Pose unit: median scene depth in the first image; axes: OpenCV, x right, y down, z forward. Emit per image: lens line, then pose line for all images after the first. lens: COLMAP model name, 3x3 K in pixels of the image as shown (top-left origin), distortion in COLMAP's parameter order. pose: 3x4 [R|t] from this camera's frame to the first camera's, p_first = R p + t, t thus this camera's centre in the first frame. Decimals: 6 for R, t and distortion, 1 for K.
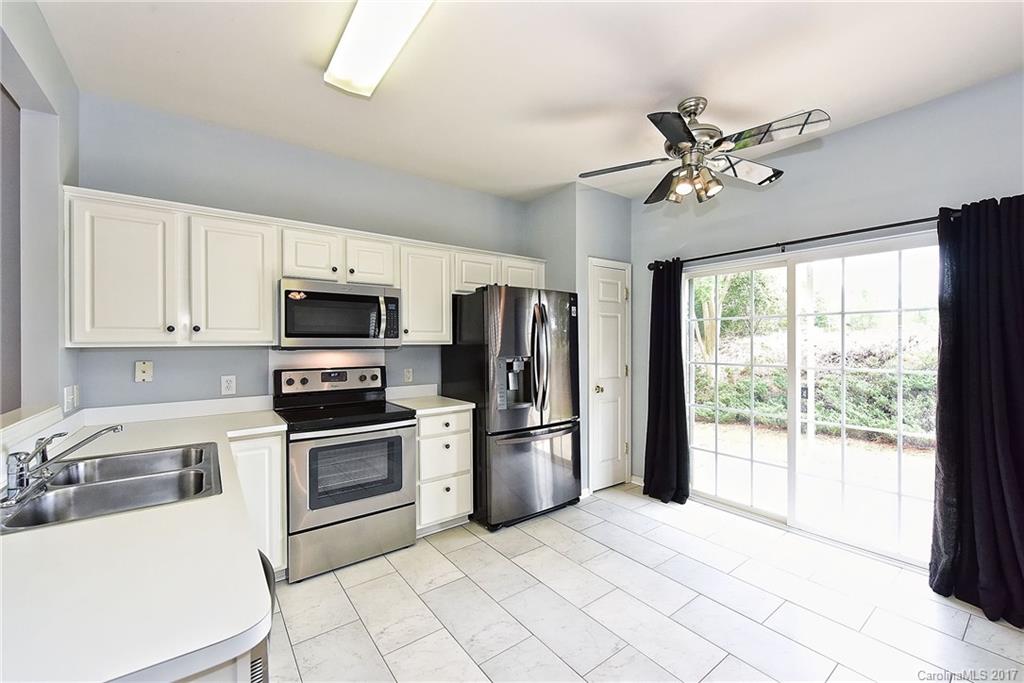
lens RADIAL K [[420.2, 0, 519.8], [0, 420.2, 342.5], [0, 0, 1]] dist [-0.001464, -0.000461]
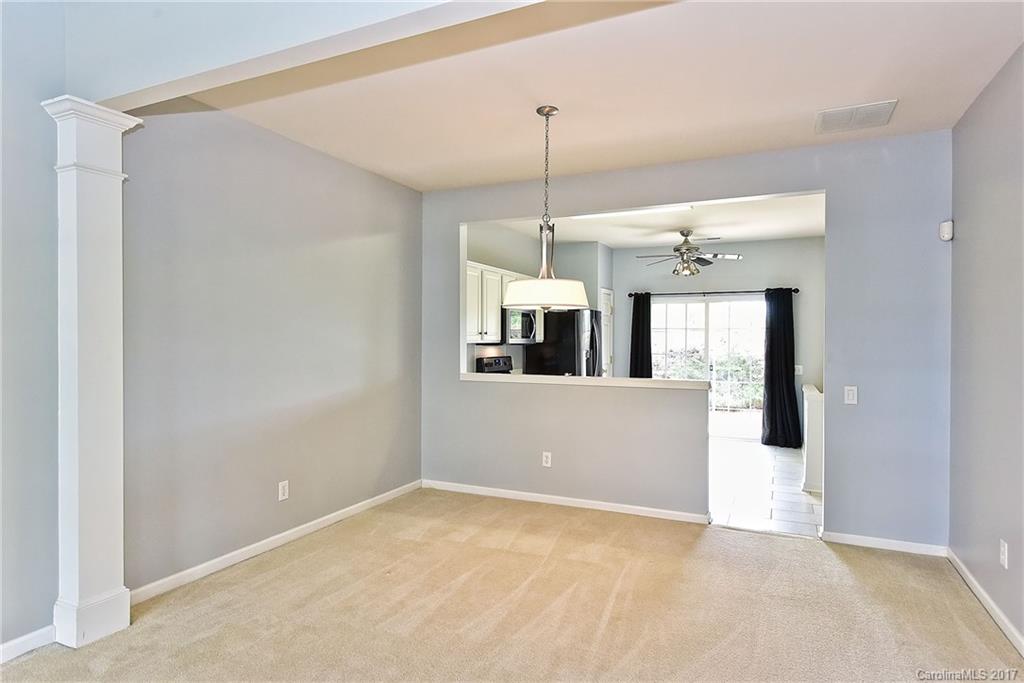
lens RADIAL K [[565.1, 0, 512.3], [0, 565.1, 344.0], [0, 0, 1]] dist [0.003616, -0.000316]
pose [[0.887544, 0.002559, 0.460716, -1.494245], [-0.006609, 0.999952, 0.007177, -0.003251], [-0.460676, -0.009415, 0.887518, -1.007378]]
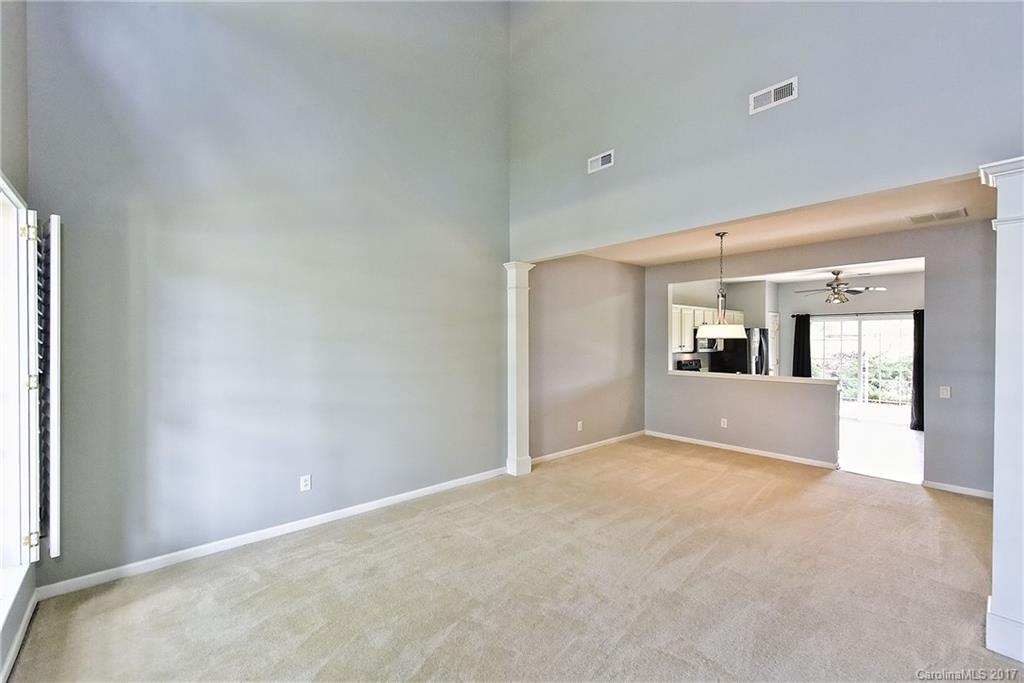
lens RADIAL K [[420.2, 0, 516.7], [0, 420.2, 342.5], [0, 0, 1]] dist [-0.001464, -0.000461]
pose [[0.997717, 0.002243, 0.067491, -1.805721], [-0.002590, 0.999984, 0.005042, -0.060105], [-0.067479, -0.005205, 0.997707, -1.591519]]
